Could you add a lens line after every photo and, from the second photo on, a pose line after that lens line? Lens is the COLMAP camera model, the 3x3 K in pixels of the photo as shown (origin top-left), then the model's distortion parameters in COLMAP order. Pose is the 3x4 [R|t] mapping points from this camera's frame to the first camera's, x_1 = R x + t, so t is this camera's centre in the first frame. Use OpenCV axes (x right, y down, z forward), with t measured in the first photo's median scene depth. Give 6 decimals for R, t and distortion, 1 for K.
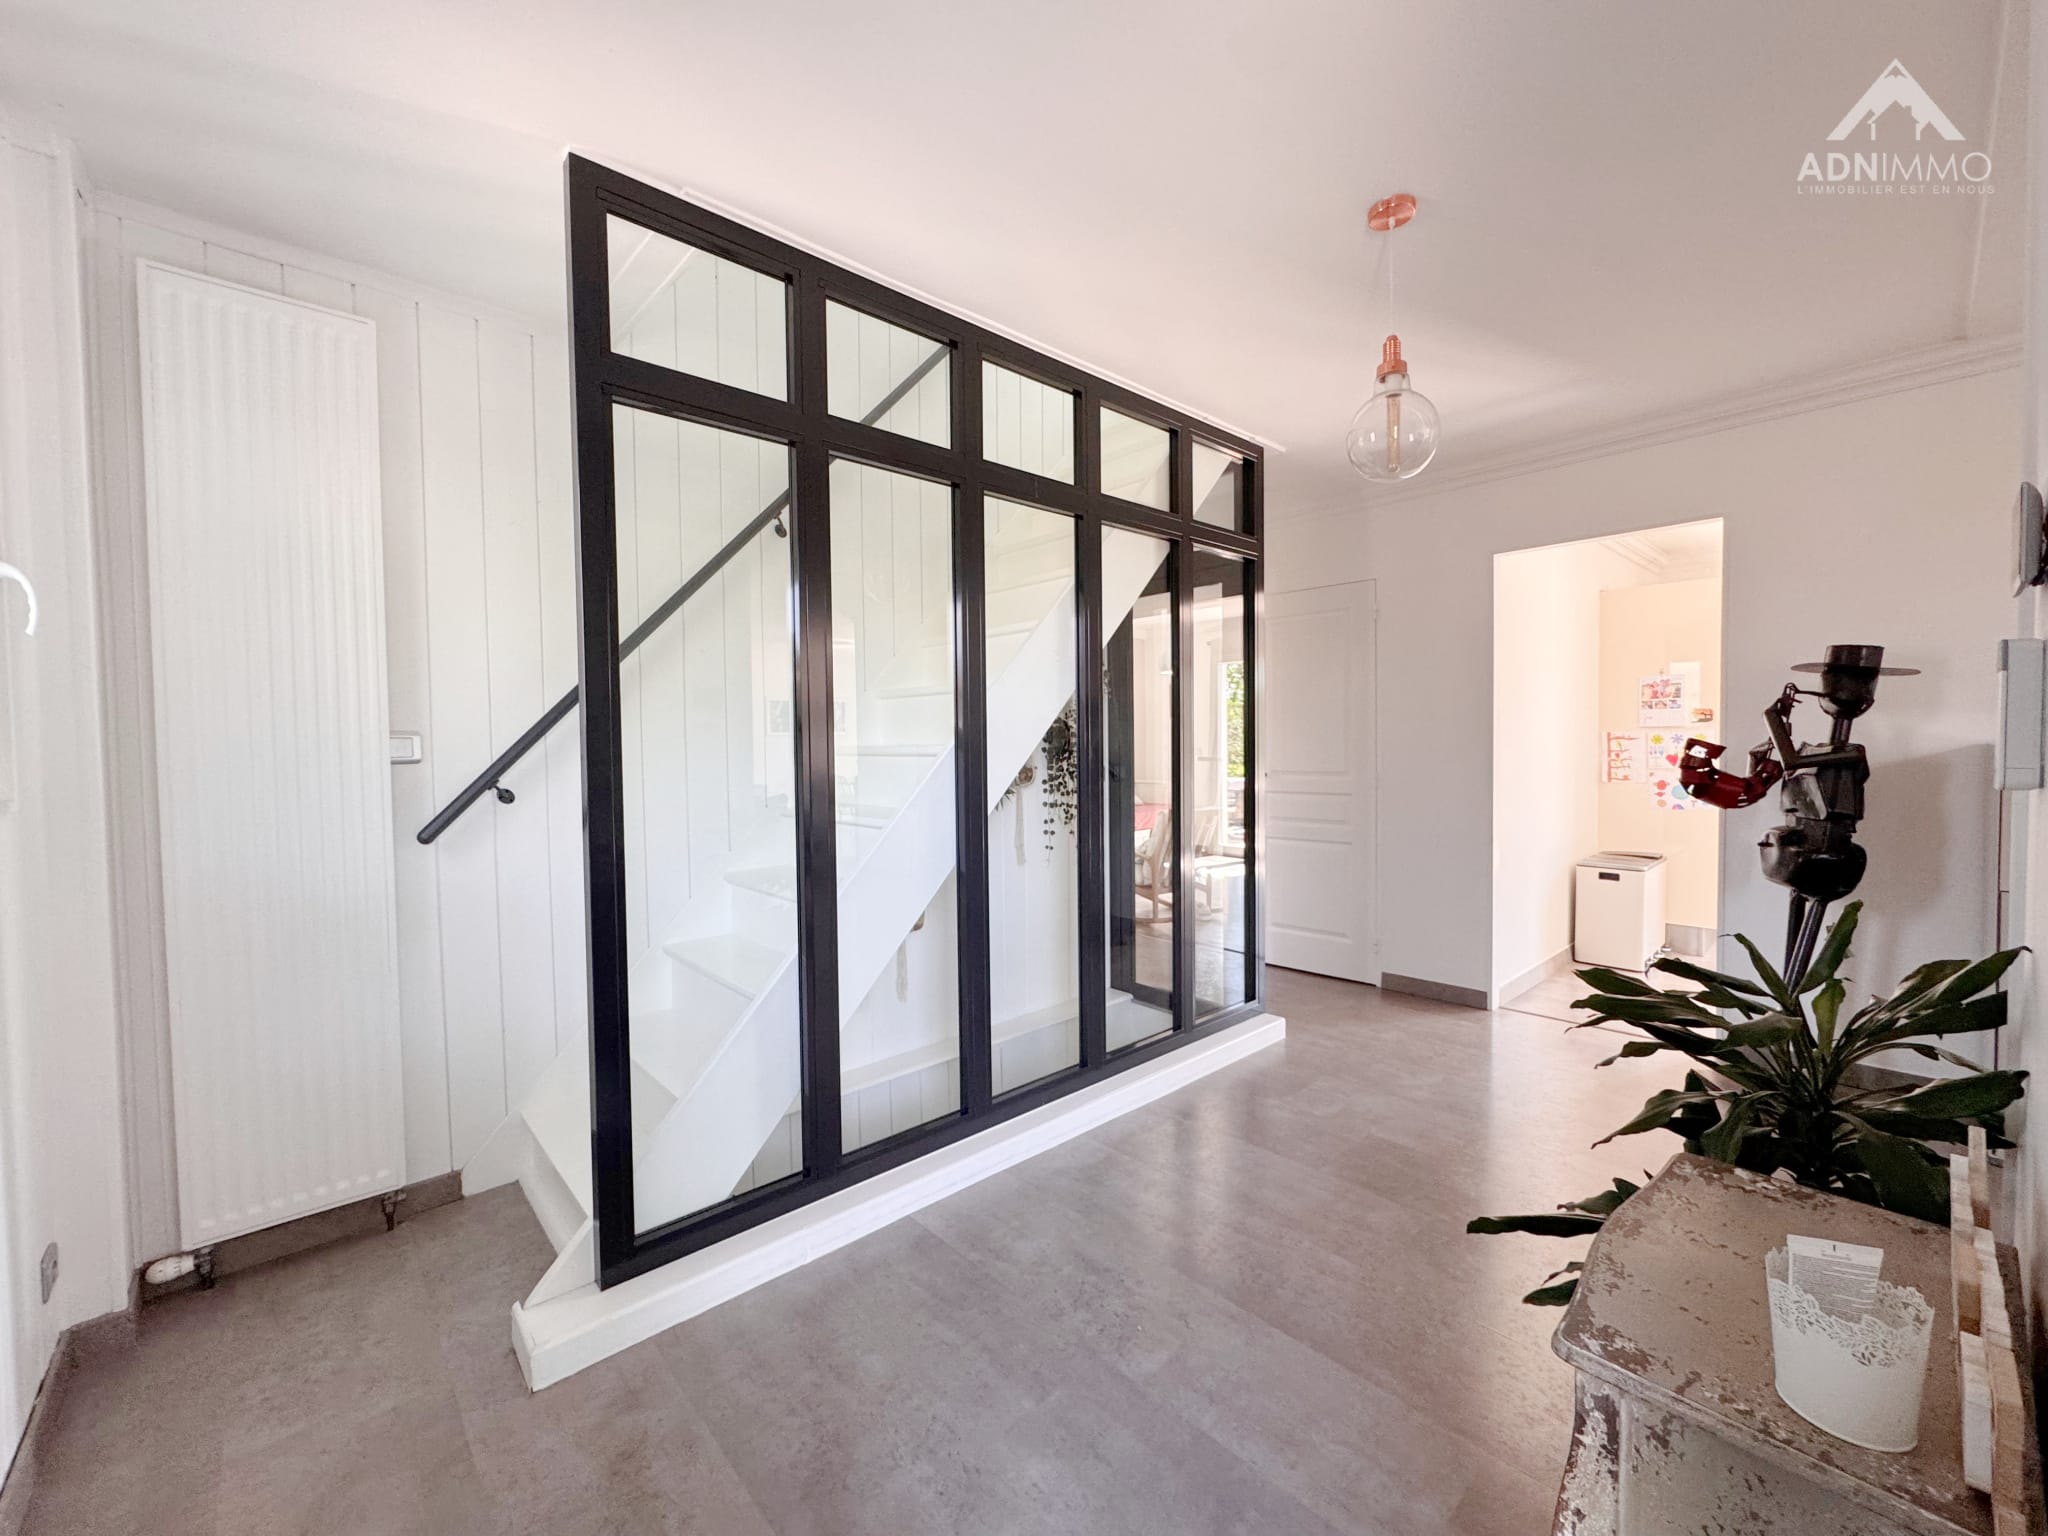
lens RADIAL K [[831.0, 0, 1025.2], [0, 831.0, 768.0], [0, 0, 1]] dist [-0.012823, -0.000037]
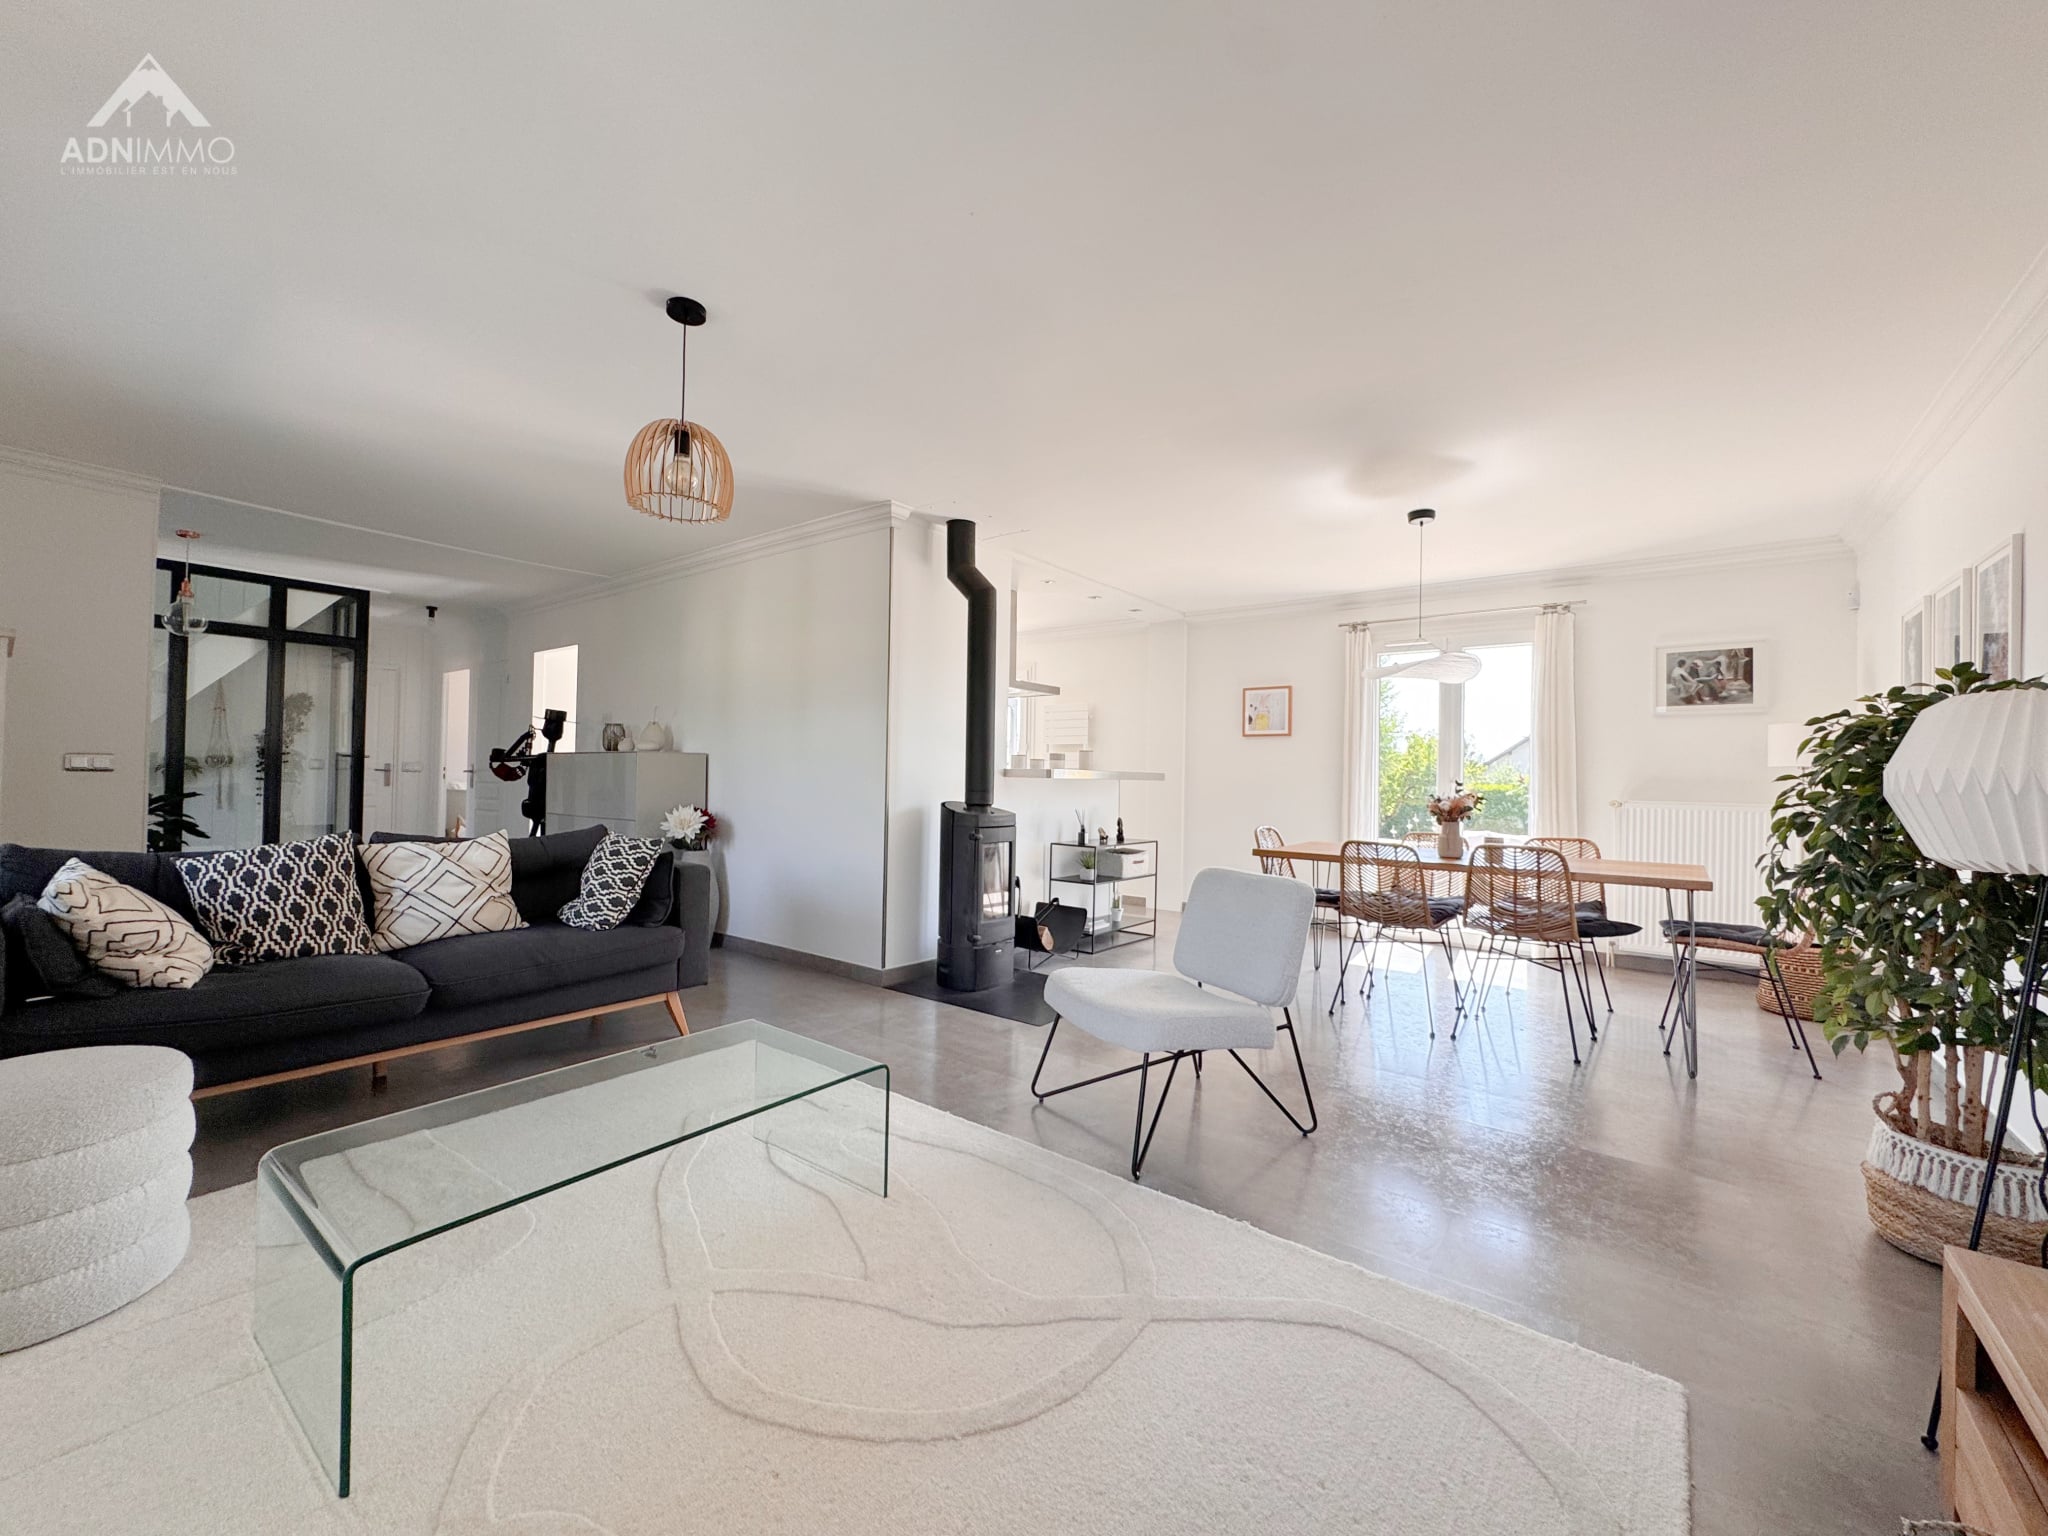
lens RADIAL K [[831.0, 0, 1018.1], [0, 831.0, 768.3], [0, 0, 1]] dist [-0.012823, -0.000037]
pose [[0.985208, 0.021825, 0.169968, 1.548137], [-0.014384, 0.998888, -0.044892, 0.068688], [-0.170759, 0.041783, 0.984427, -1.114183]]
